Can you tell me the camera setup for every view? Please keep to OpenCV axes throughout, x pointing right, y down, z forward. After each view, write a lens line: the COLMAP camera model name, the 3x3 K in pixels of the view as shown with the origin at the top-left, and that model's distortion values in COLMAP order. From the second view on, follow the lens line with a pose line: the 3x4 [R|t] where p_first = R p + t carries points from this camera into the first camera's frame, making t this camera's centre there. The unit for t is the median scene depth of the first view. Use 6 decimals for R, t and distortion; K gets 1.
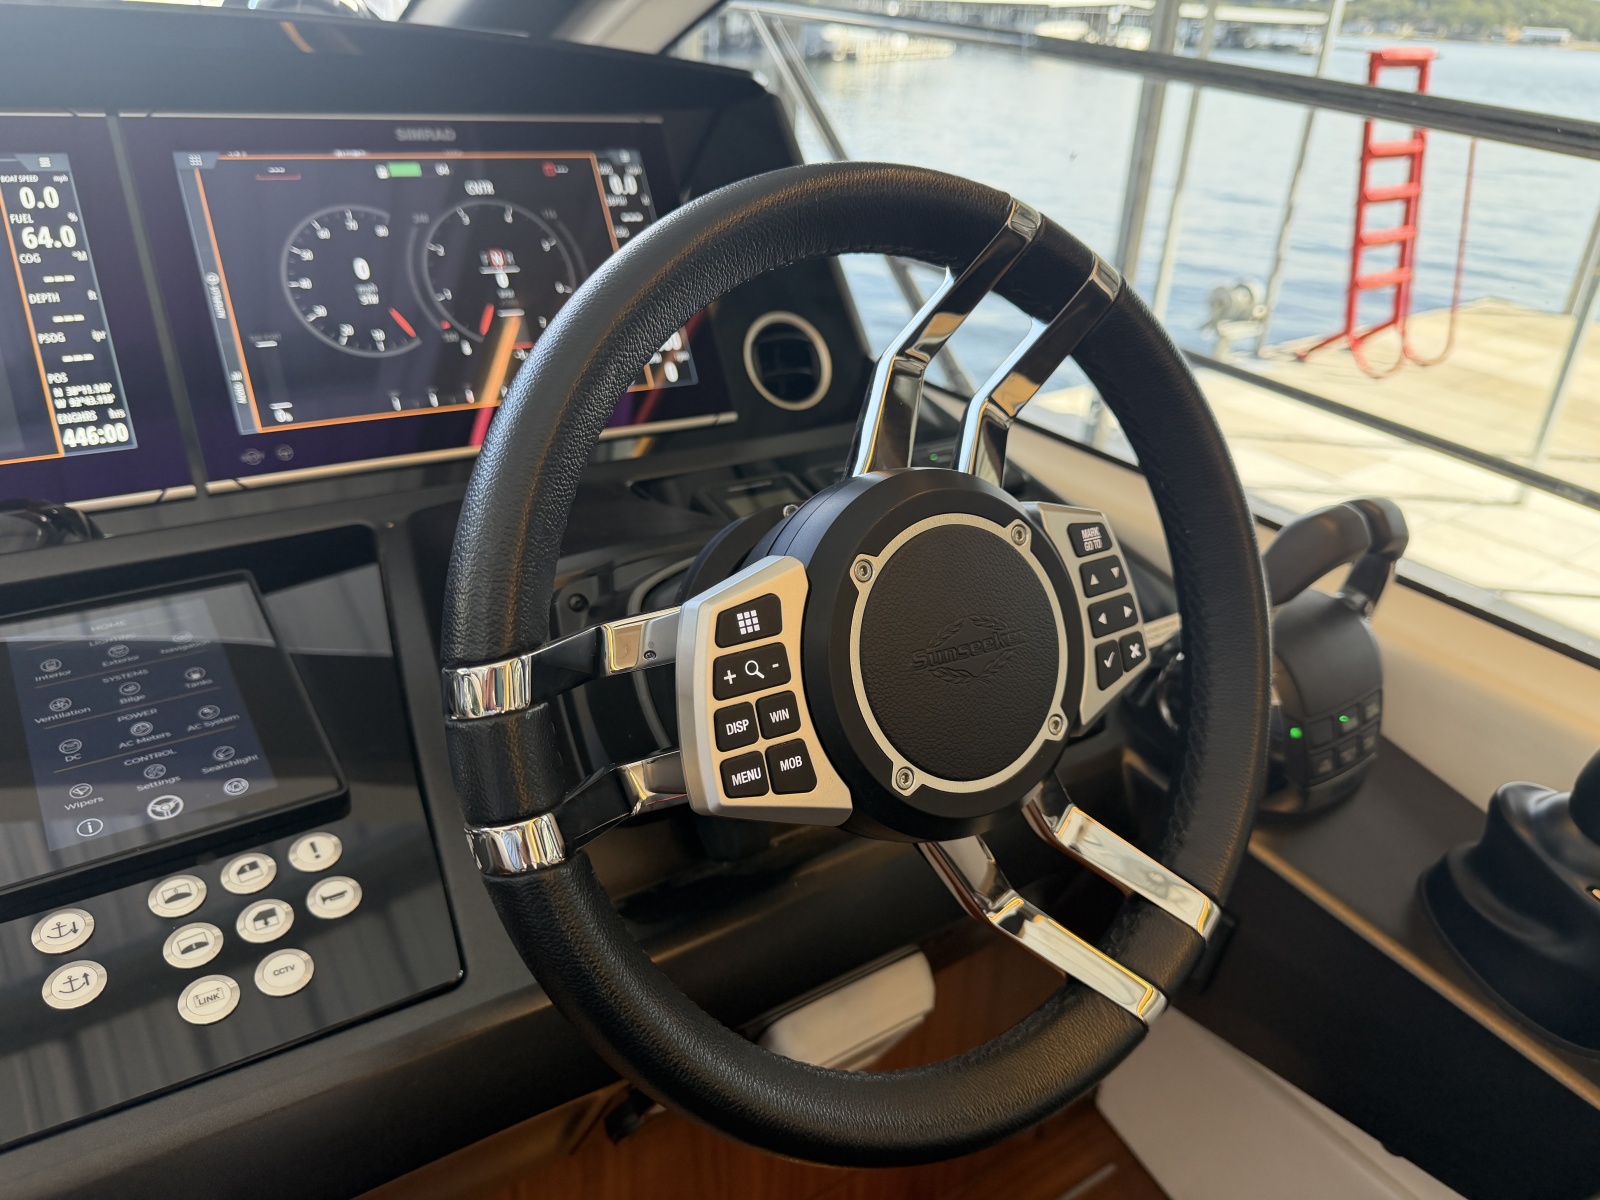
lens RADIAL K [[1124.9, 0, 827.1], [0, 1124.9, 670.9], [0, 0, 1]] dist [0.022567, -0.035524]
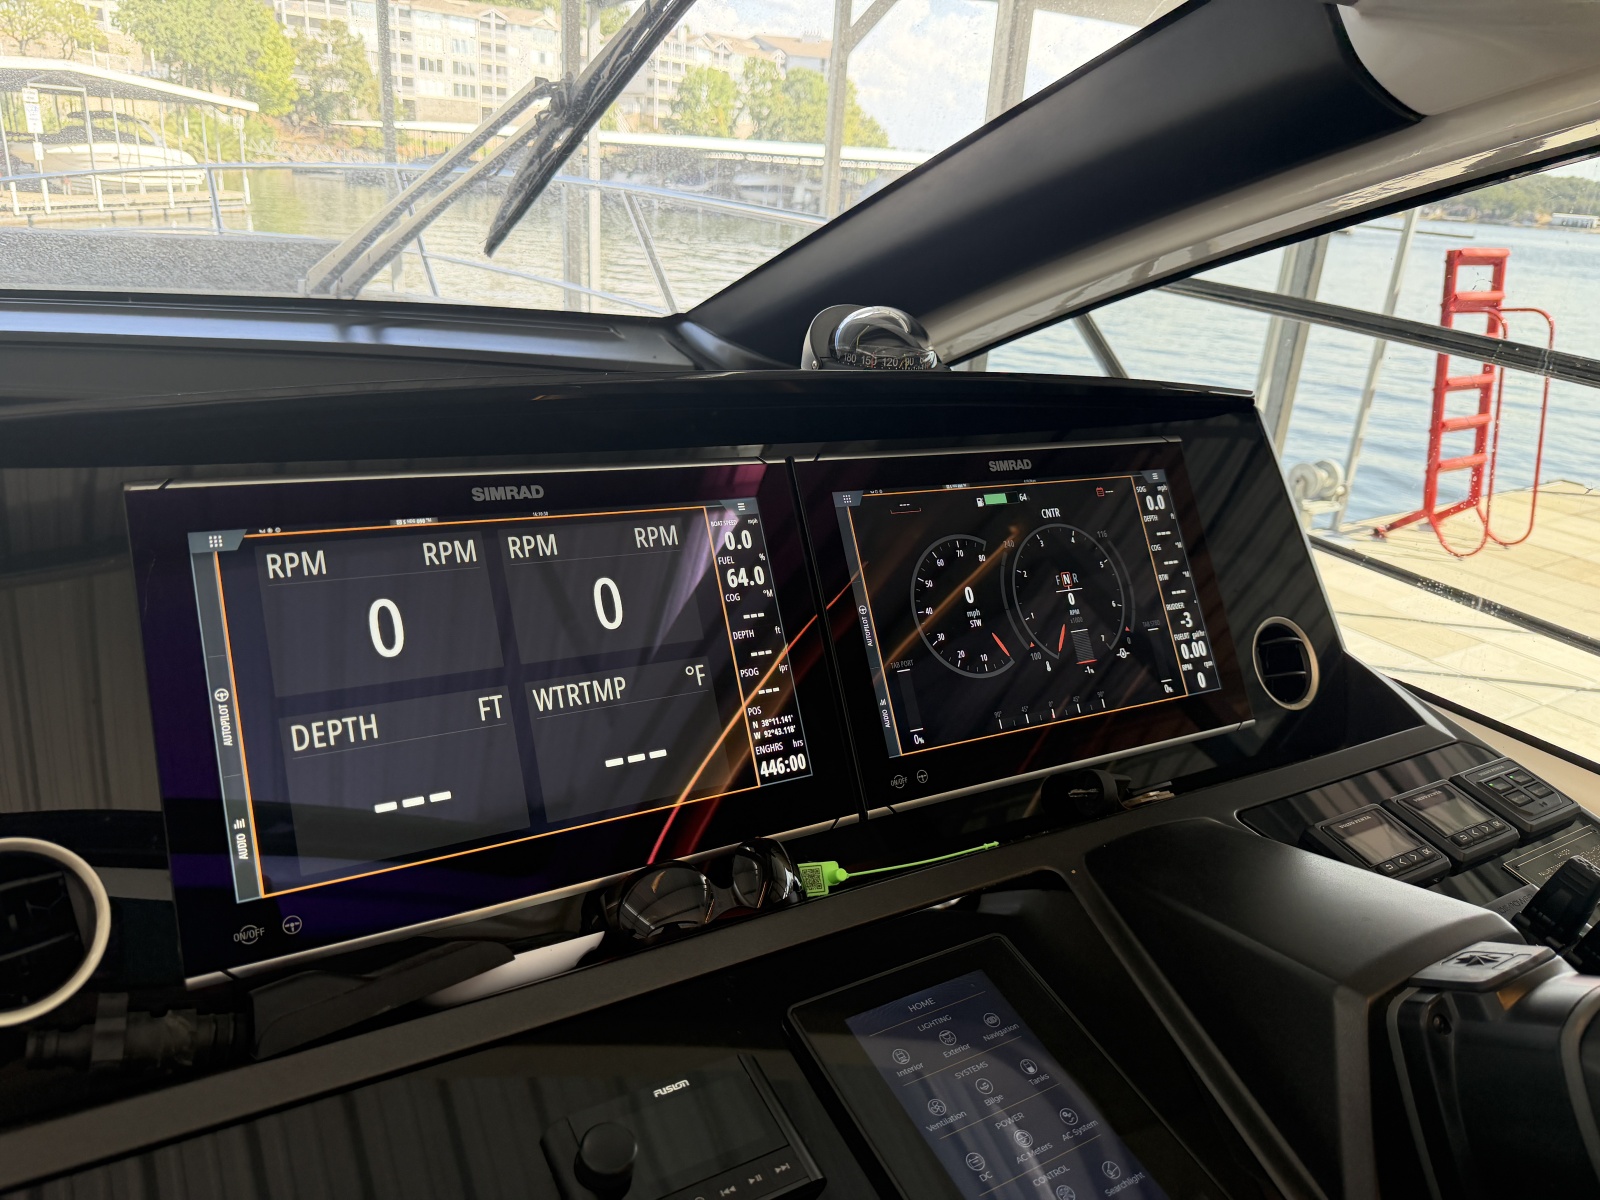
lens RADIAL K [[1124.9, 0, 806.7], [0, 1124.9, 660.0], [0, 0, 1]] dist [0.022567, -0.035524]
pose [[0.997940, 0.043380, -0.047274, -0.569862], [-0.049171, 0.990405, -0.129156, -0.168278], [0.041217, 0.131214, 0.990497, -0.049587]]
